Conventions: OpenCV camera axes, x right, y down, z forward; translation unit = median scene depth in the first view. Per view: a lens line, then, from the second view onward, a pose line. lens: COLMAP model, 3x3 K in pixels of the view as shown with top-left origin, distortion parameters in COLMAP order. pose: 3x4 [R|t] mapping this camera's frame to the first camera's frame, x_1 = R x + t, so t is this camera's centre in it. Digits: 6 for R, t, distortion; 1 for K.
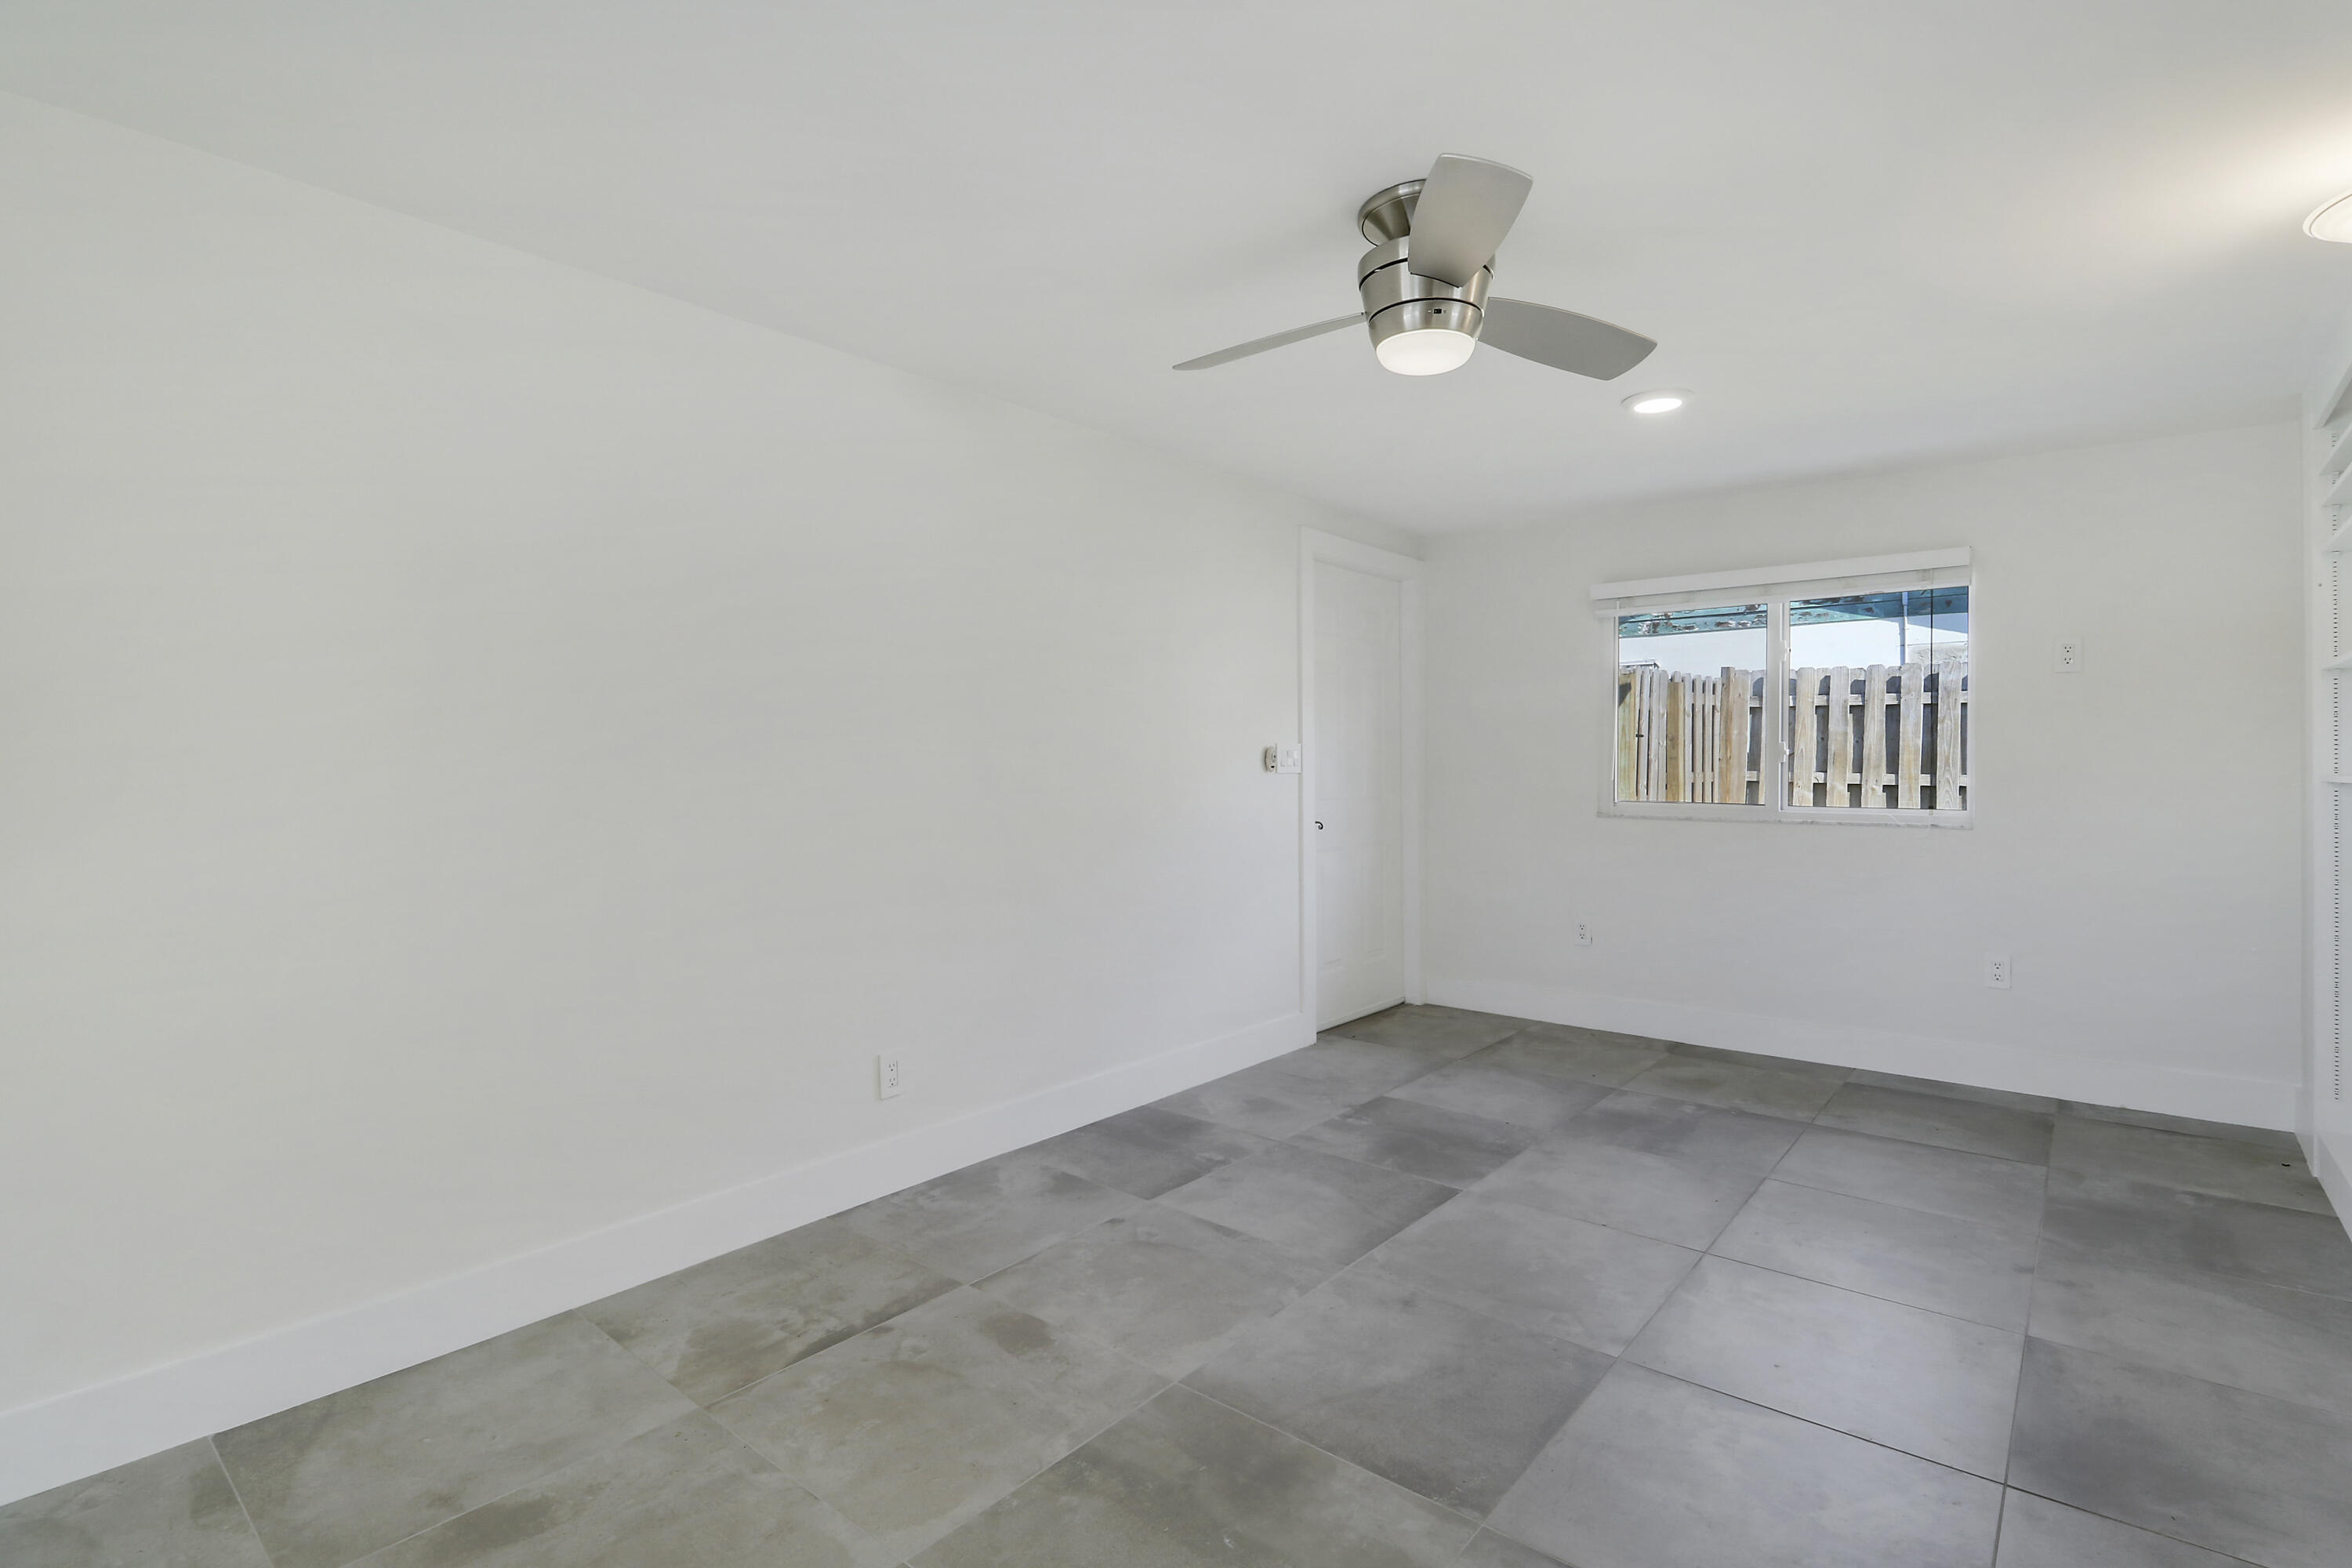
lens RADIAL K [[1108.1, 0, 1199.4], [0, 1108.1, 765.2], [0, 0, 1]] dist [0.003852, -0.009827]
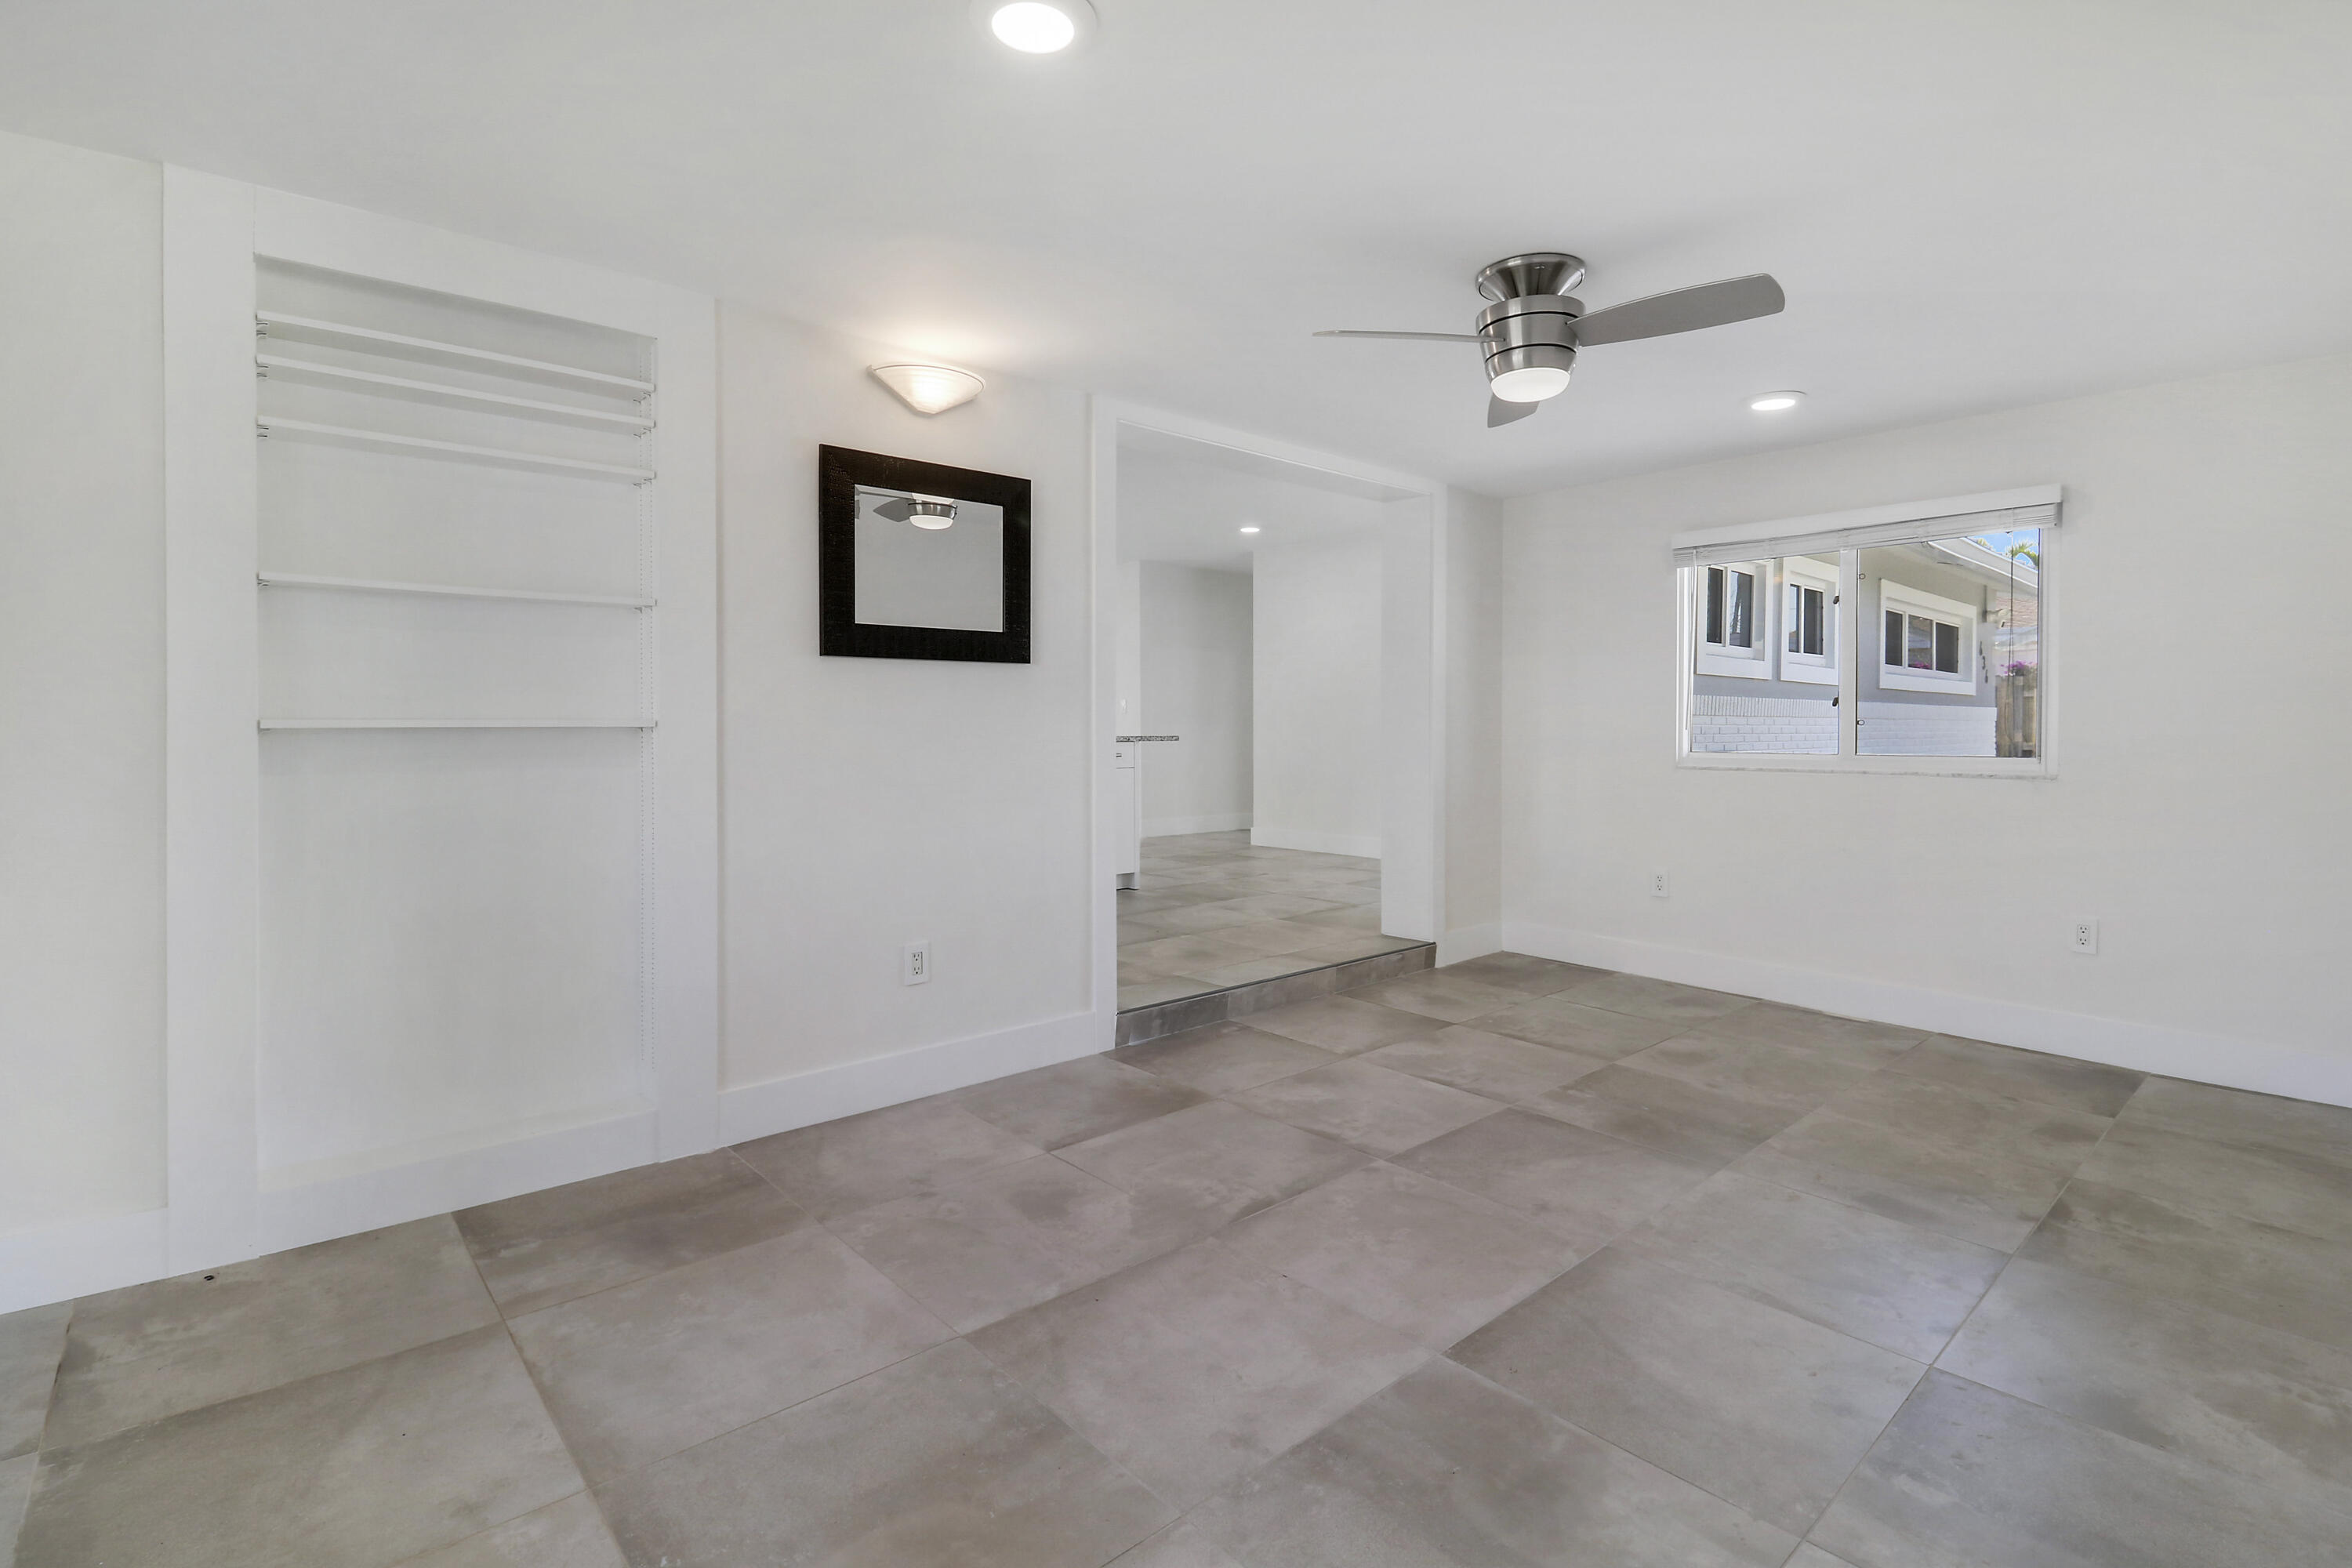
lens RADIAL K [[1108.1, 0, 1199.4], [0, 1108.1, 765.2], [0, 0, 1]] dist [0.003852, -0.009827]
pose [[-0.988651, -0.012035, 0.149746, 0.356807], [-0.006027, 0.999161, 0.040512, 0.009791], [-0.150108, 0.039150, -0.987894, 2.073917]]
